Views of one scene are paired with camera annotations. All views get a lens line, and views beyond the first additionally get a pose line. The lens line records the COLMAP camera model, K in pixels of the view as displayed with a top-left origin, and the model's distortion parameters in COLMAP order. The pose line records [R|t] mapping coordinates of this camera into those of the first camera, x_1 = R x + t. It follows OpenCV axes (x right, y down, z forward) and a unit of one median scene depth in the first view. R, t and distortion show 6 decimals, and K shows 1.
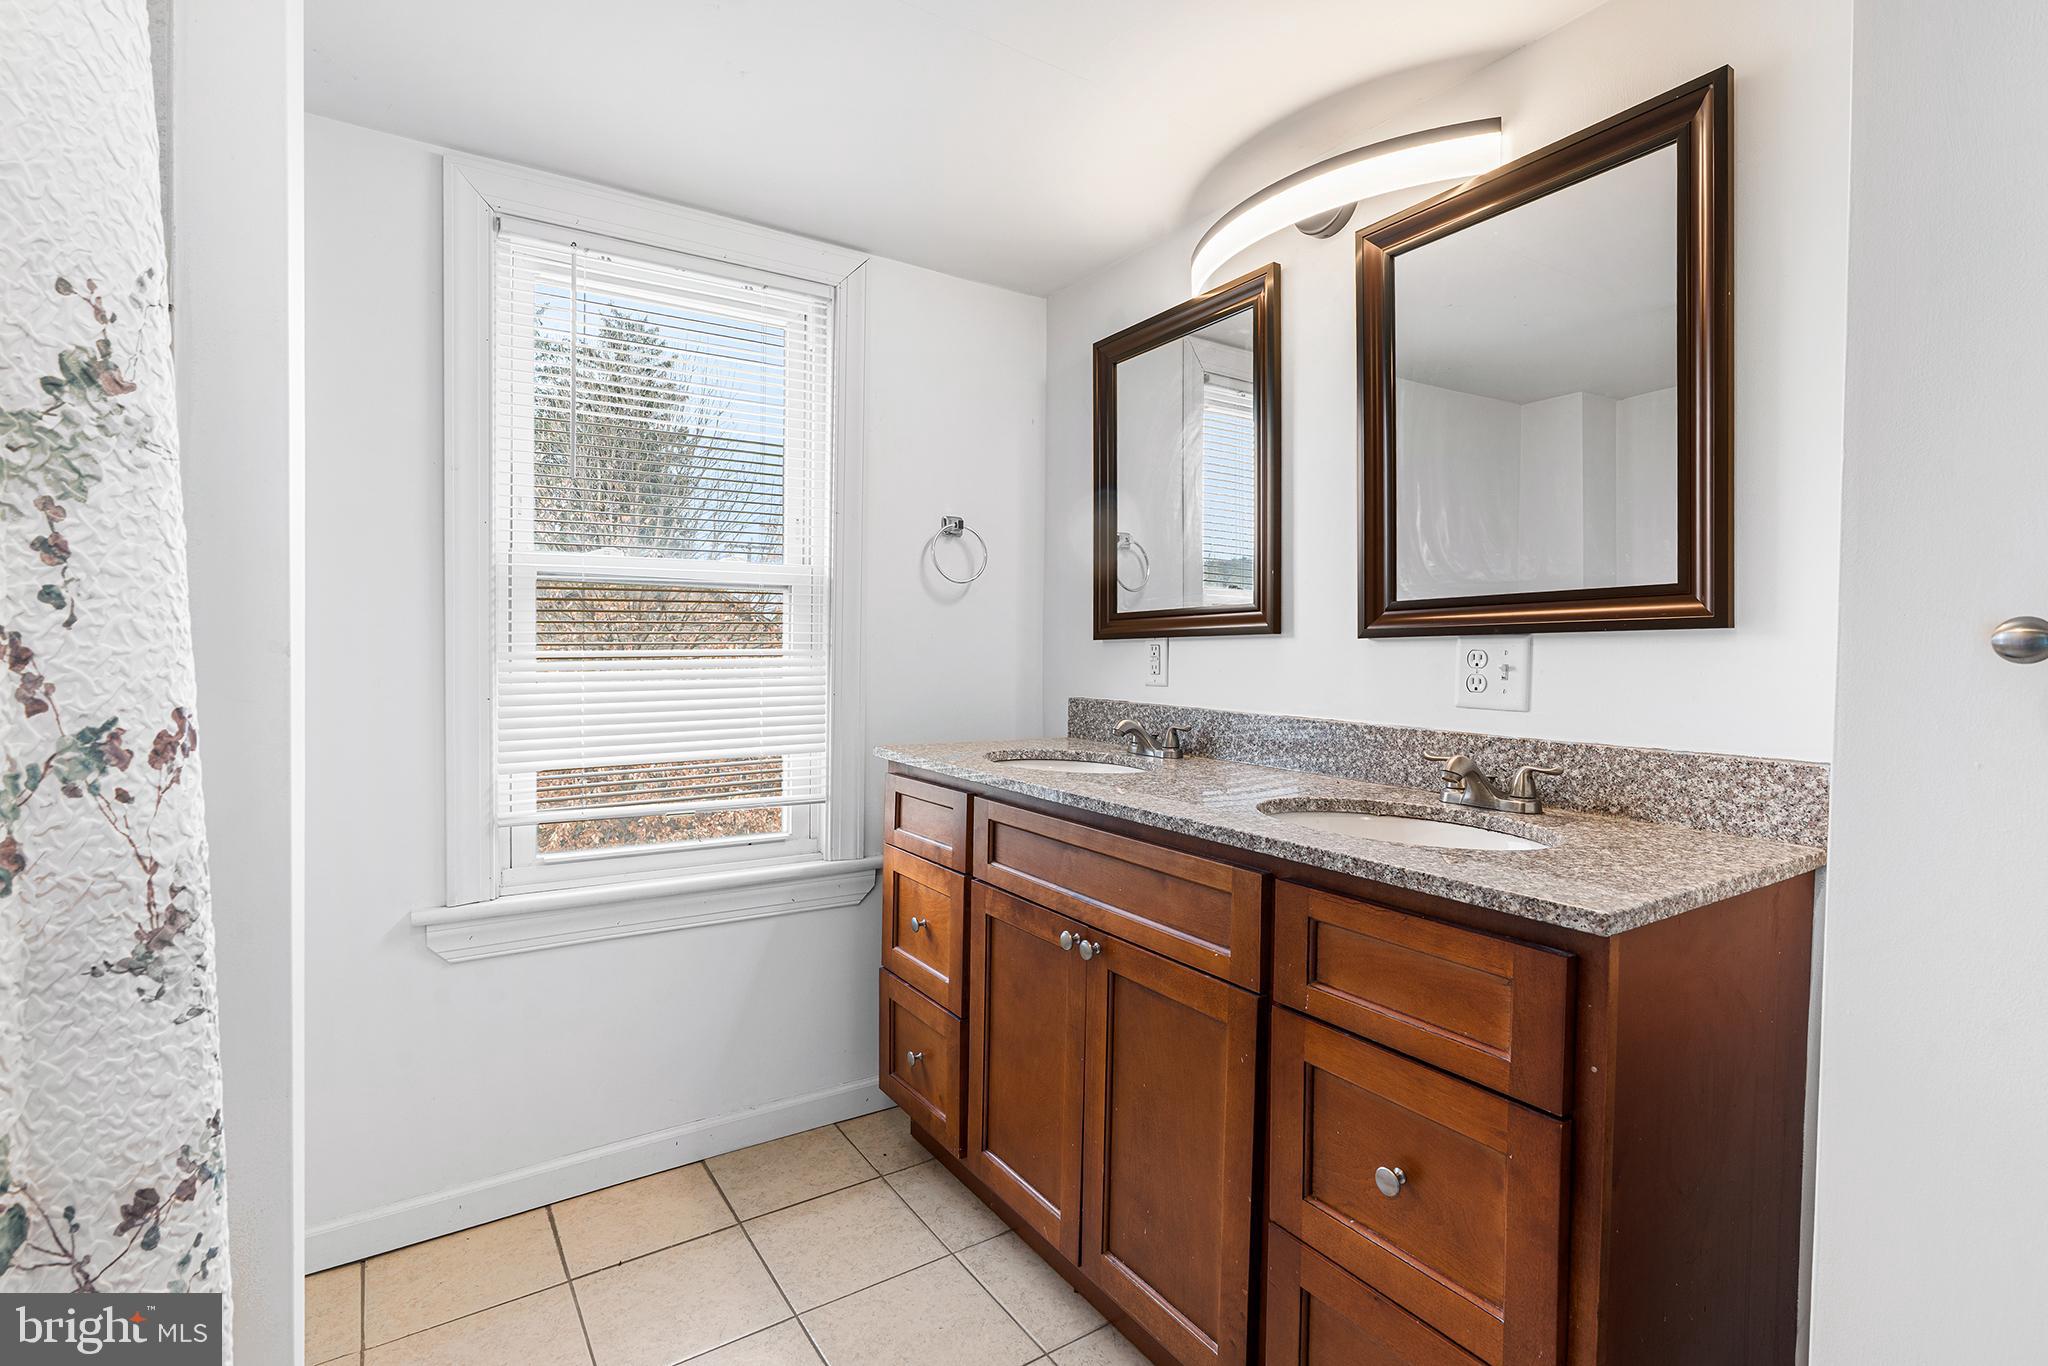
lens RADIAL K [[943.3, 0, 1005.7], [0, 943.3, 671.5], [0, 0, 1]] dist [-0.004003, 0.000157]
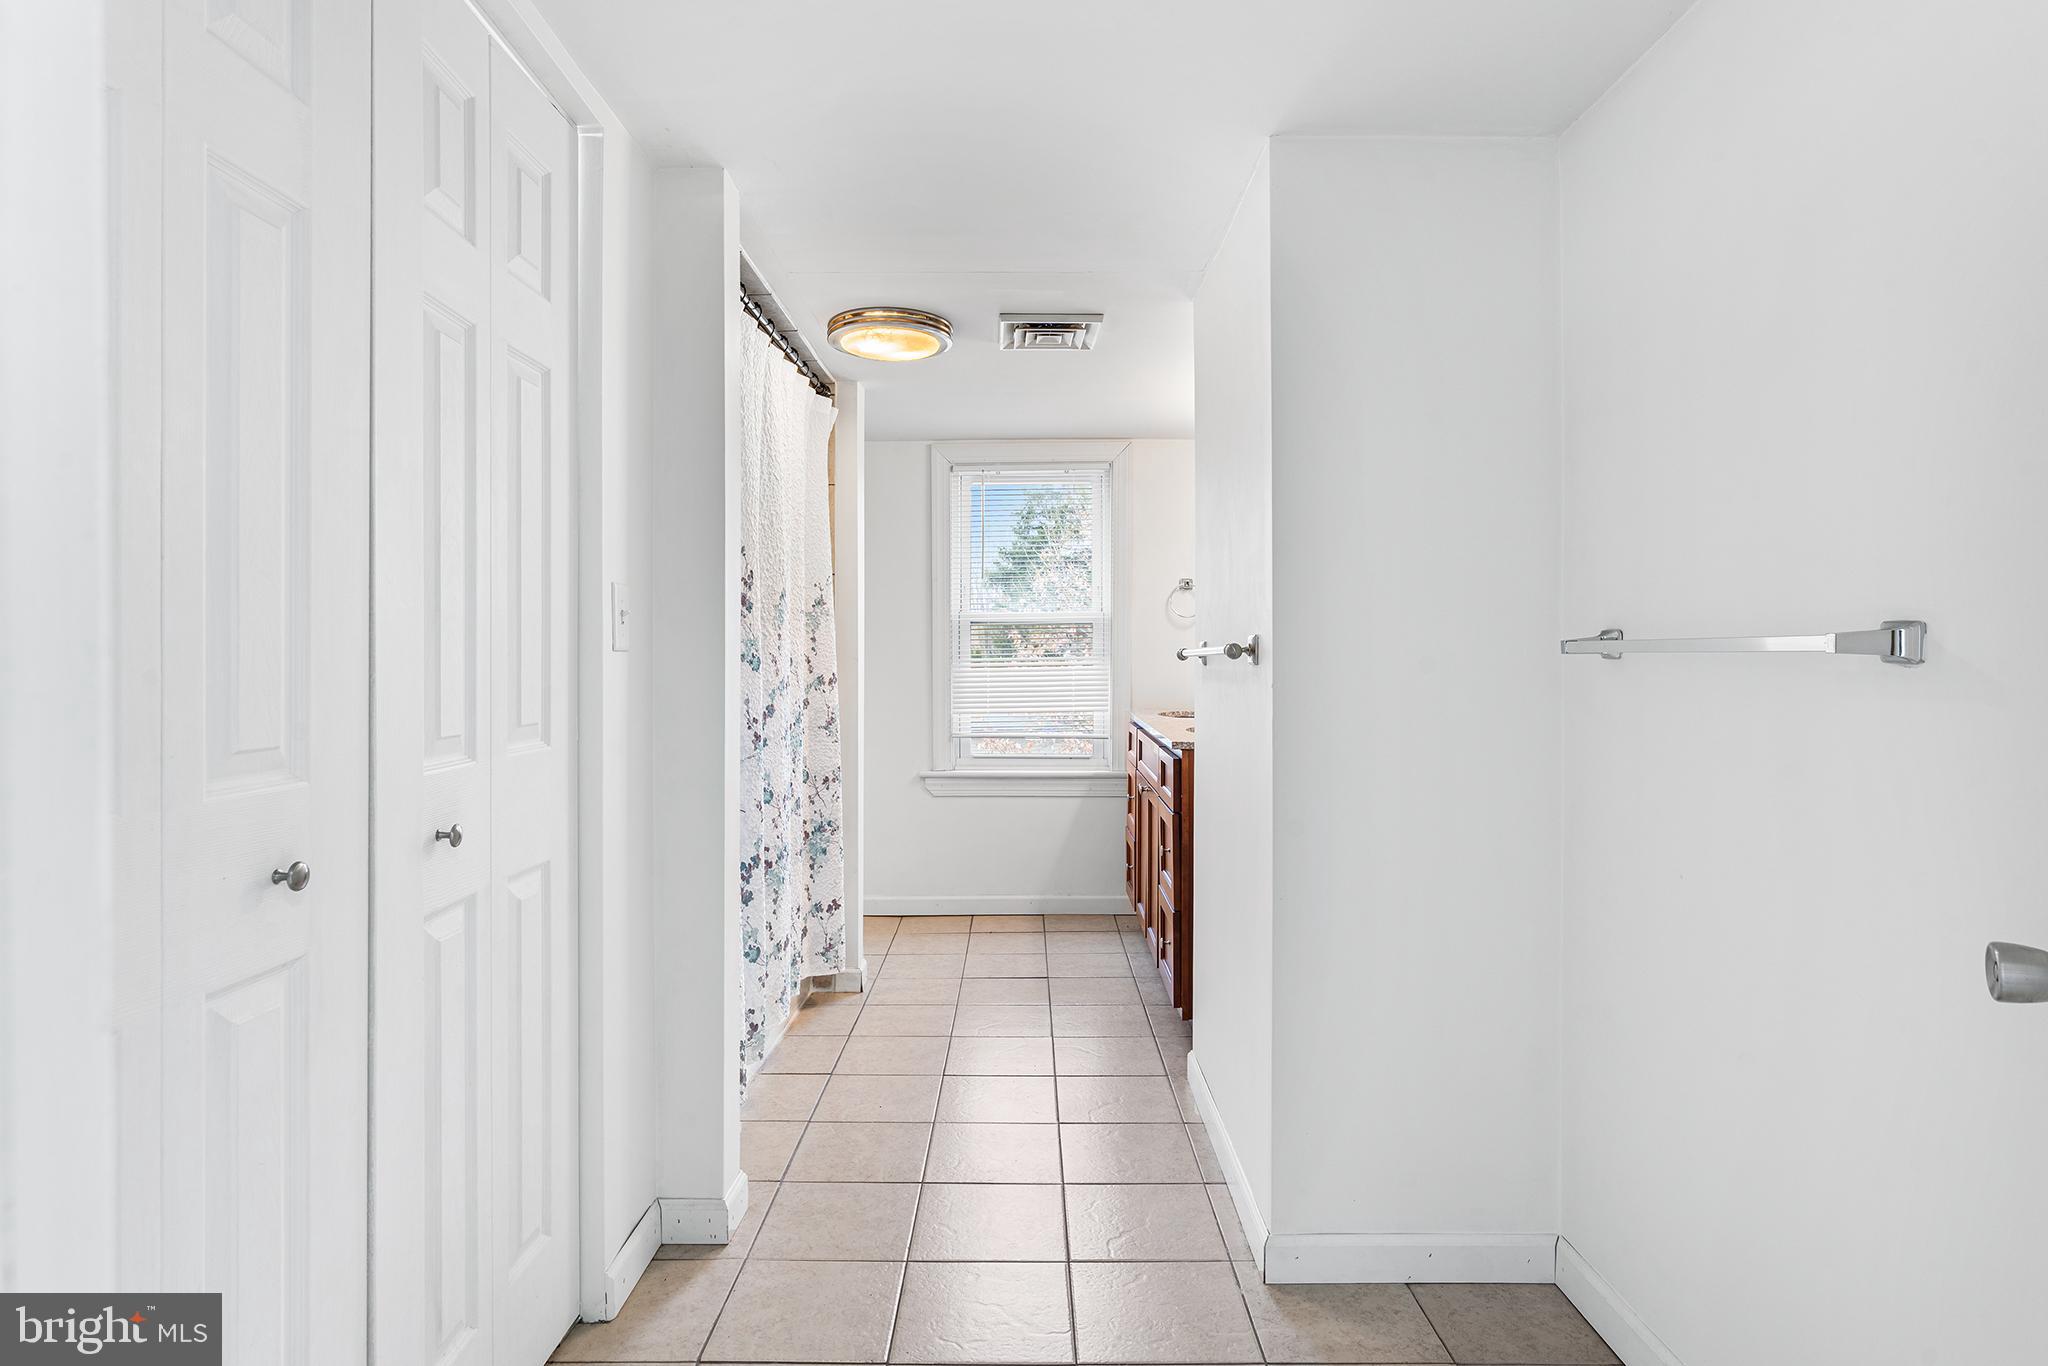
lens RADIAL K [[1117.4, 0, 1031.3], [0, 1117.4, 675.9], [0, 0, 1]] dist [0.006365, 0.001959]
pose [[0.834577, 0.004894, -0.550870, 1.115926], [-0.004774, 0.999987, 0.001652, 0.015444], [0.550871, 0.001250, 0.834590, -1.149224]]
